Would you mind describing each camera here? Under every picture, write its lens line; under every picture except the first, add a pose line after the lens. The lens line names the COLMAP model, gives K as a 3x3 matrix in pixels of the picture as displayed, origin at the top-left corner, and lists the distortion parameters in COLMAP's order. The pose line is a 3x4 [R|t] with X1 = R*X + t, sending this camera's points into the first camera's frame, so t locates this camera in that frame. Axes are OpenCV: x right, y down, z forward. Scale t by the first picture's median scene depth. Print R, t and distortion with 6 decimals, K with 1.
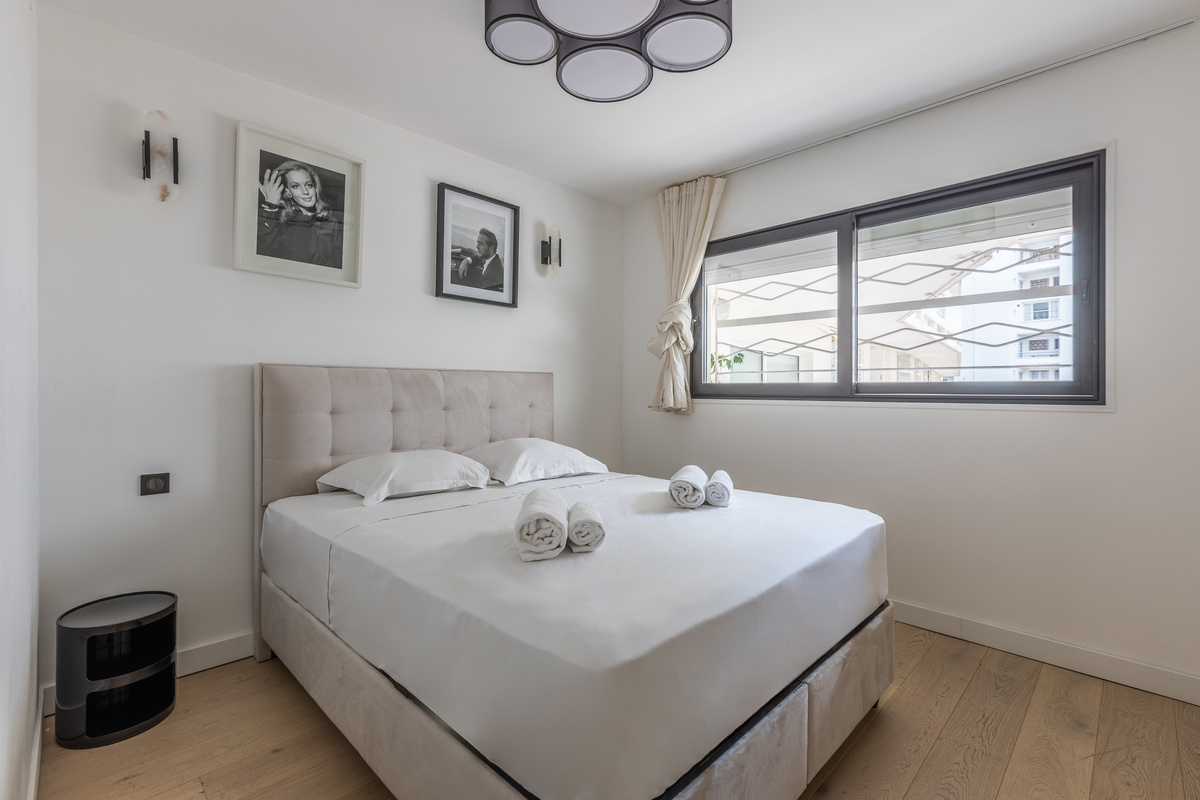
lens RADIAL K [[534.3, 0, 597.9], [0, 534.3, 381.8], [0, 0, 1]] dist [-0.000280, -0.000128]
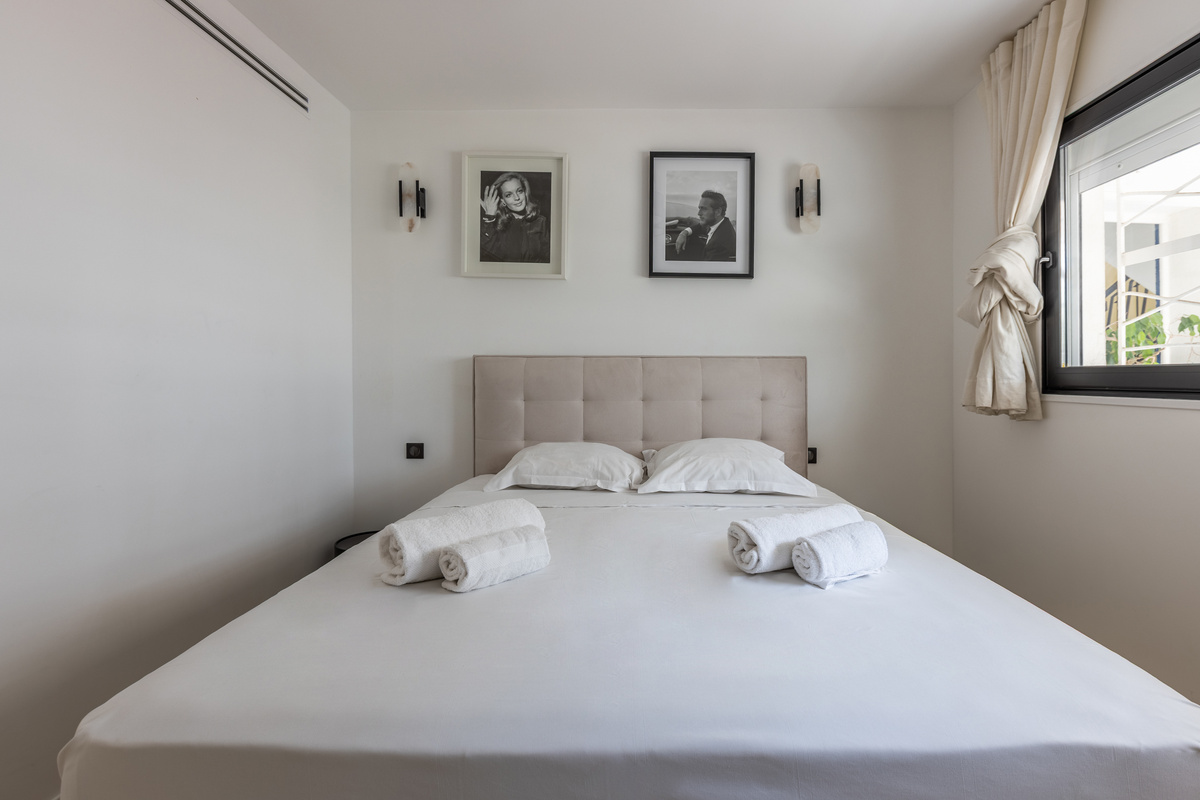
lens RADIAL K [[550.8, 0, 635.1], [0, 550.8, 373.7], [0, 0, 1]] dist [-0.001006, -0.000028]
pose [[0.700427, -0.006620, -0.713694, 0.357807], [0.009133, 0.999958, -0.000312, 0.006607], [0.713666, -0.006300, 0.700458, 0.318056]]
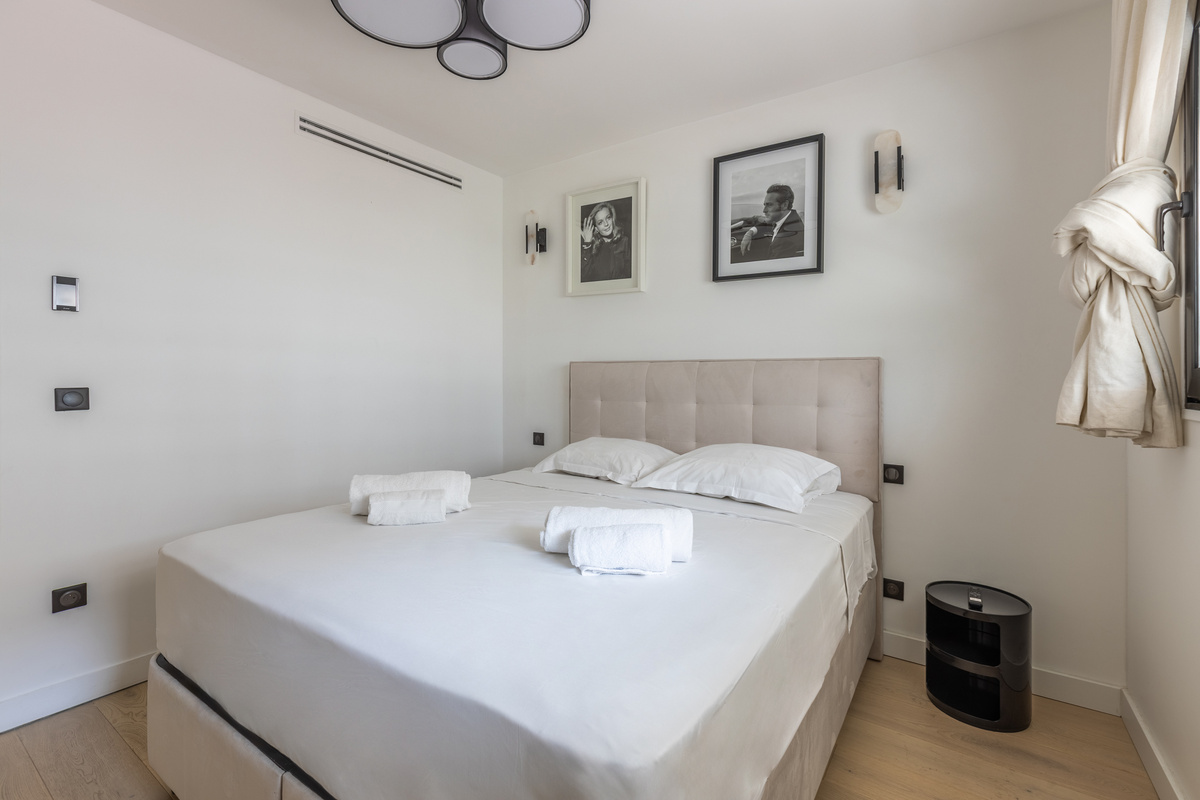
lens RADIAL K [[543.7, 0, 601.4], [0, 543.7, 377.0], [0, 0, 1]] dist [0.001296, 0.000005]
pose [[0.181889, -0.007008, -0.983294, 0.593695], [0.006113, 0.999963, -0.005996, 0.010311], [0.983300, -0.004920, 0.181925, 0.632269]]
